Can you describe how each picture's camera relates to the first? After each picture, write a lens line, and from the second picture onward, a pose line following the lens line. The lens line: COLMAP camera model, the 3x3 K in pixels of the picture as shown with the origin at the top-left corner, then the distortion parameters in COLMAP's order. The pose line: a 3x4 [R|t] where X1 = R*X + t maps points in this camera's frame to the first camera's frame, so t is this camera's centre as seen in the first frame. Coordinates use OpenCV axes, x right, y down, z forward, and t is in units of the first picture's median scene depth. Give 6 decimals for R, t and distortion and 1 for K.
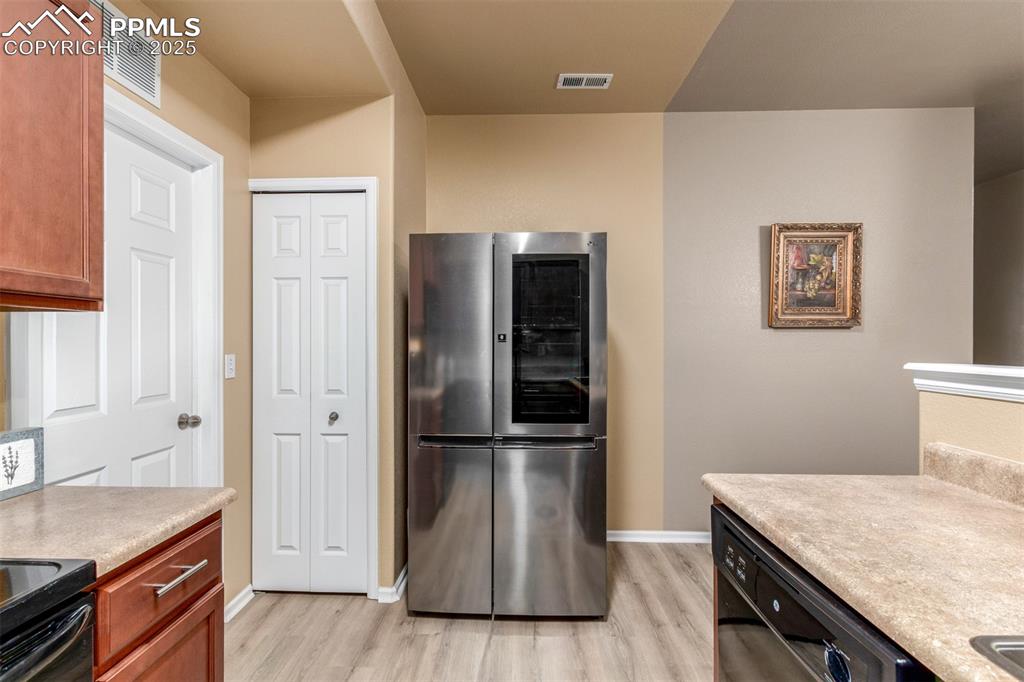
lens RADIAL K [[473.5, 0, 509.6], [0, 473.5, 345.2], [0, 0, 1]] dist [-0.000234, -0.001072]
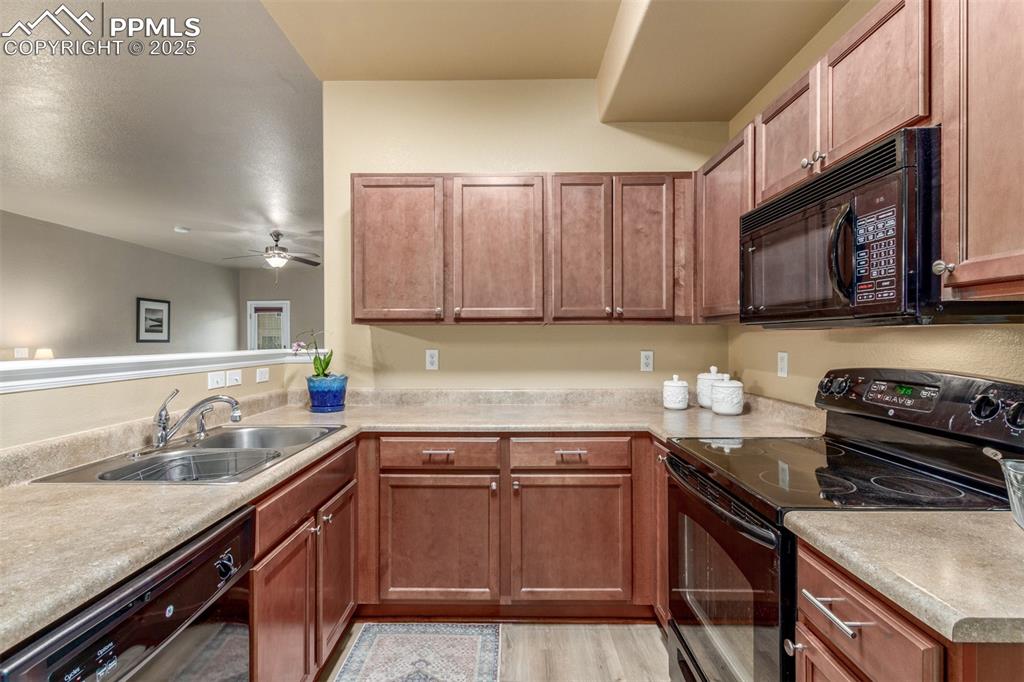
lens RADIAL K [[473.5, 0, 508.3], [0, 473.5, 341.2], [0, 0, 1]] dist [-0.000234, -0.001072]
pose [[-0.999992, 0.002937, 0.002539, -0.039591], [0.002972, 0.999895, 0.014154, -0.003335], [-0.002497, 0.014162, -0.999897, 0.594156]]
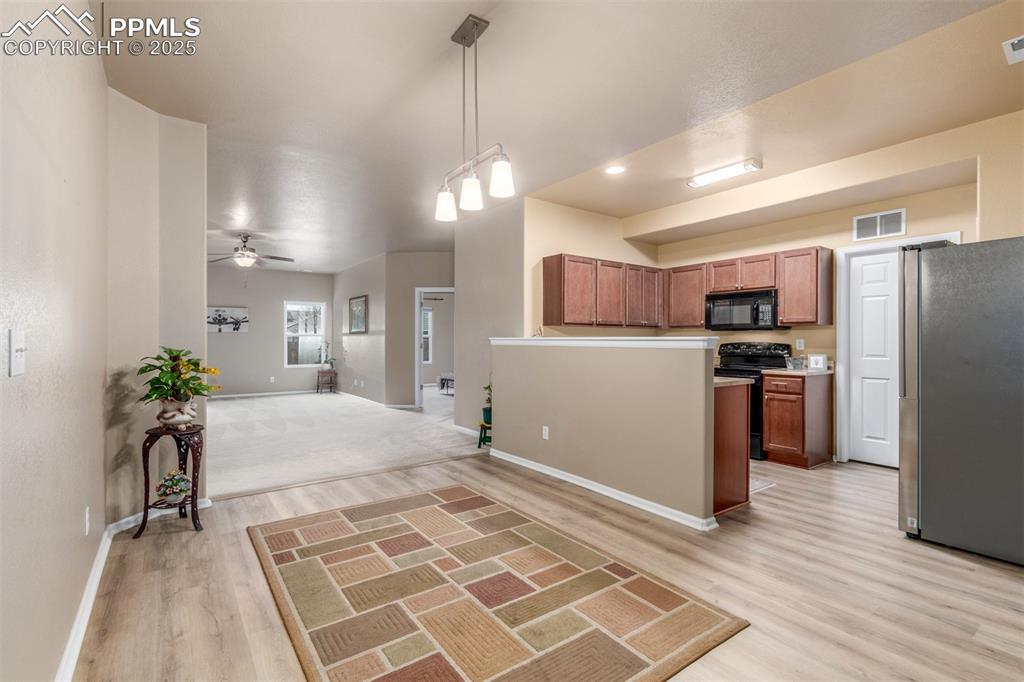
lens RADIAL K [[473.5, 0, 484.1], [0, 473.5, 342.8], [0, 0, 1]] dist [-0.000234, -0.001072]
pose [[-0.818004, -0.005570, -0.575186, 1.381455], [-0.010933, 0.999923, 0.005865, 0.034056], [0.575109, 0.011086, -0.818001, 0.997690]]
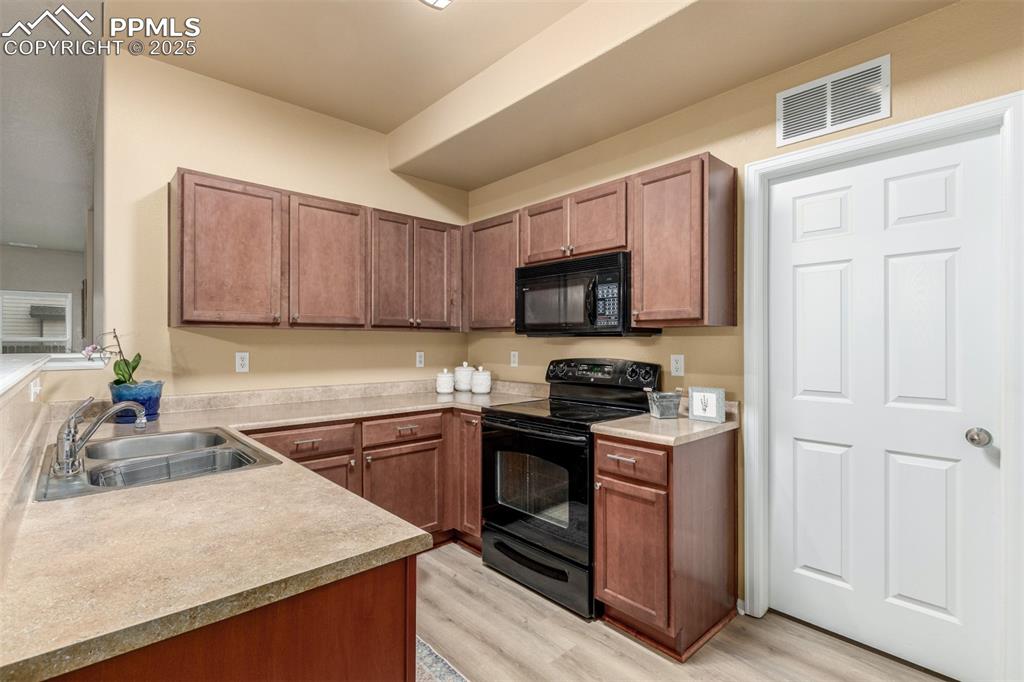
lens RADIAL K [[473.5, 0, 477.4], [0, 473.5, 342.6], [0, 0, 1]] dist [-0.000234, -0.001072]
pose [[-0.755150, -0.000853, -0.655552, 0.353326], [-0.007799, 0.999940, 0.007683, -0.004449], [0.655506, 0.010915, -0.755111, 0.680995]]
